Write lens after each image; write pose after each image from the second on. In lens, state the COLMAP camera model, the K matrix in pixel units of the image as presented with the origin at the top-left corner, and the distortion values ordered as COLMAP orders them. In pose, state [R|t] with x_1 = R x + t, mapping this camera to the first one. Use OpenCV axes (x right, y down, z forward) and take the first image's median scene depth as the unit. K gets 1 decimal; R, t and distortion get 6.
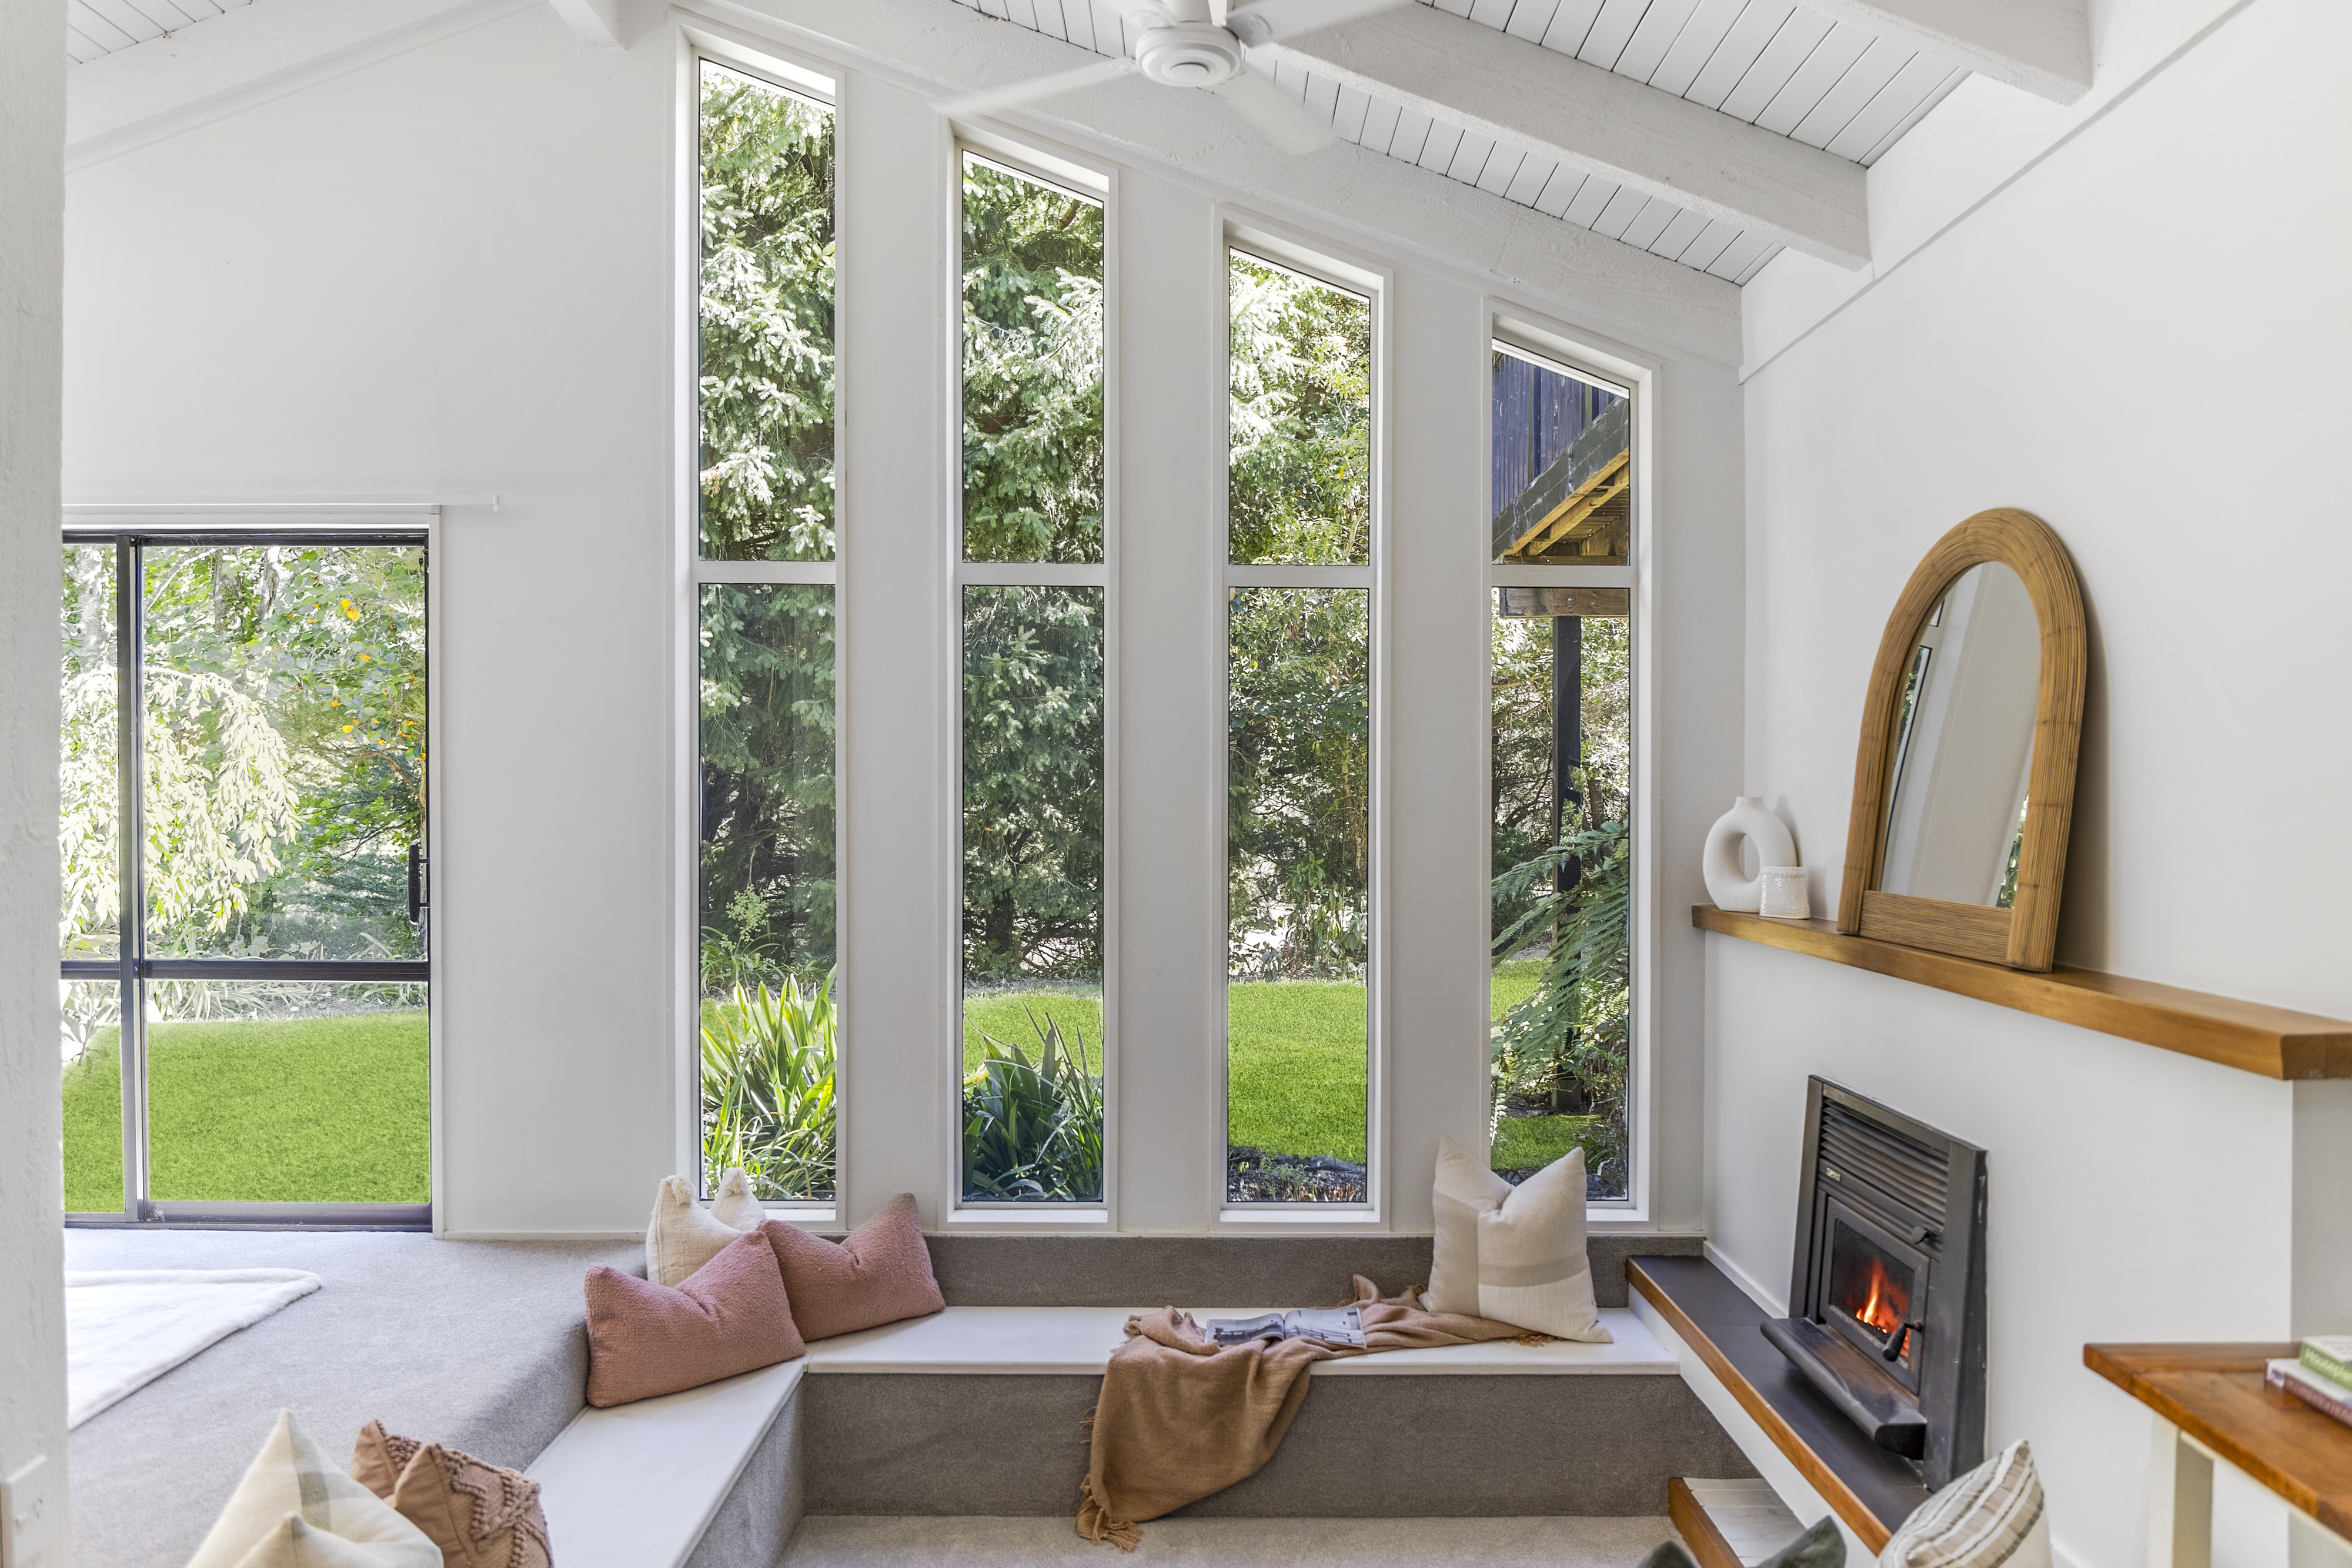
lens RADIAL K [[1562.2, 0, 1190.1], [0, 1562.2, 802.4], [0, 0, 1]] dist [-0.020259, -0.000568]
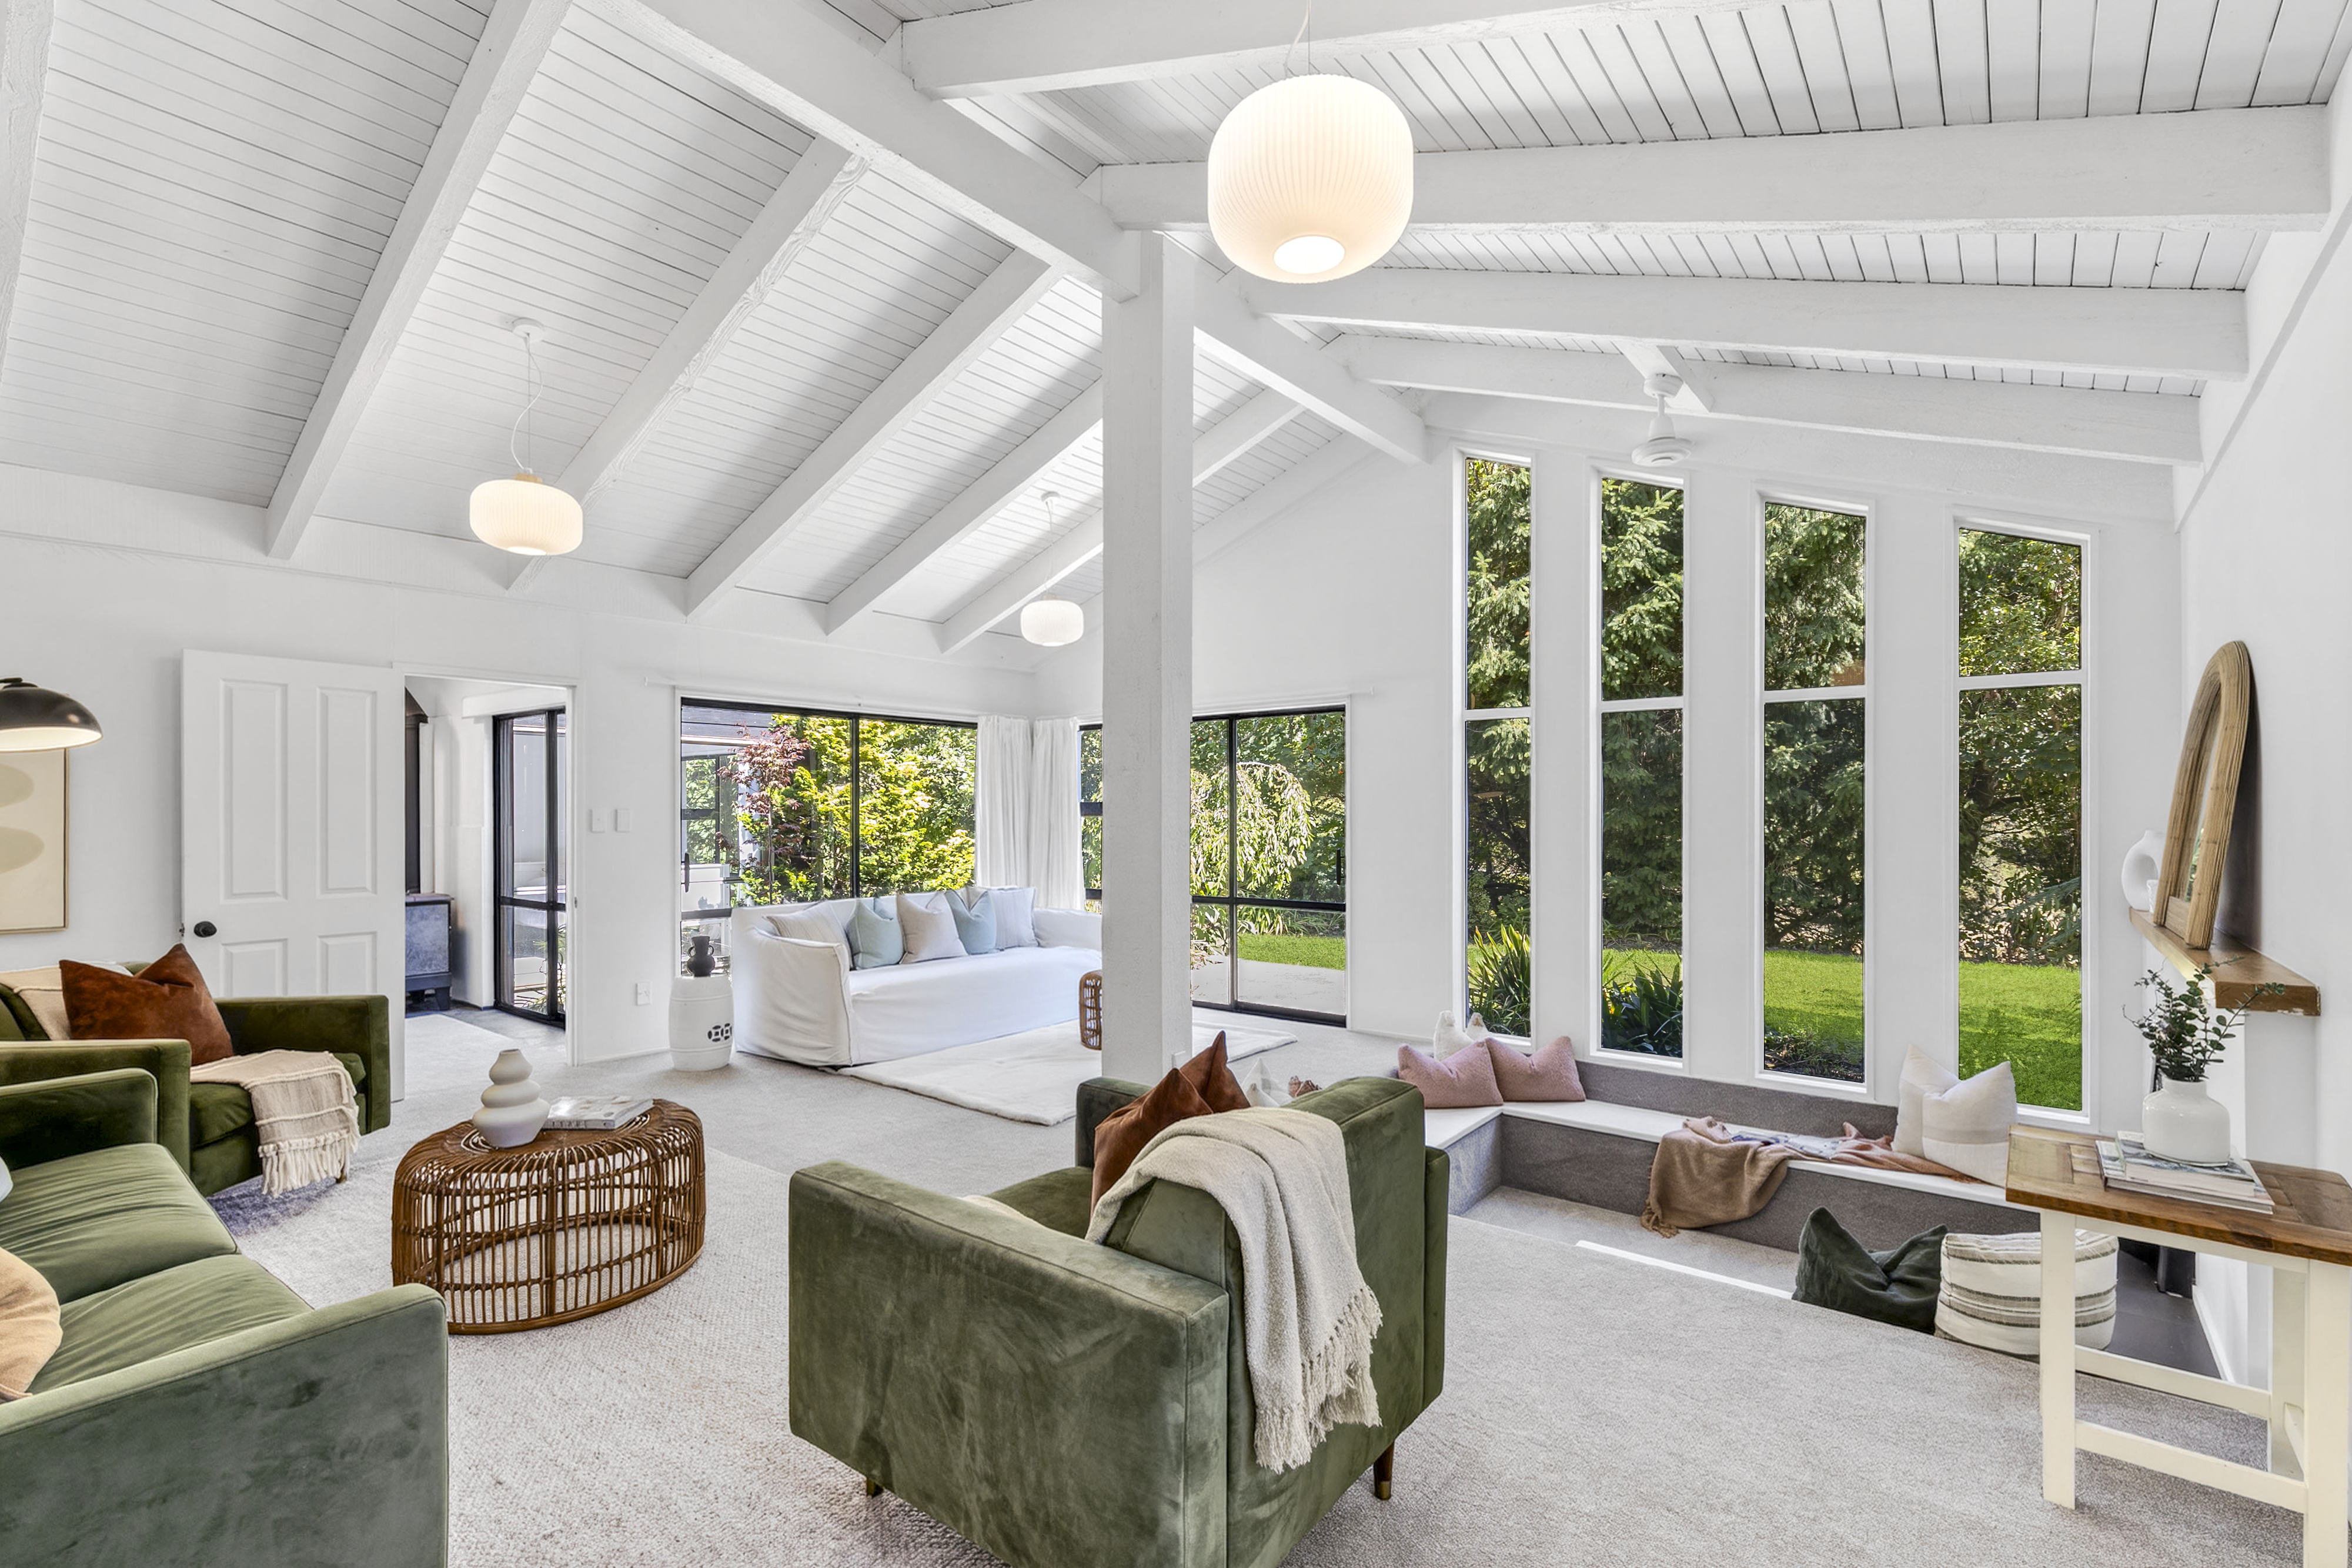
lens RADIAL K [[1047.8, 0, 1175.7], [0, 1047.8, 794.8], [0, 0, 1]] dist [-0.001750, -0.000031]
pose [[0.775212, -0.018235, -0.631438, 0.274499], [0.001053, 0.999619, -0.027575, -0.009685], [0.631701, 0.020711, 0.774936, -0.310499]]
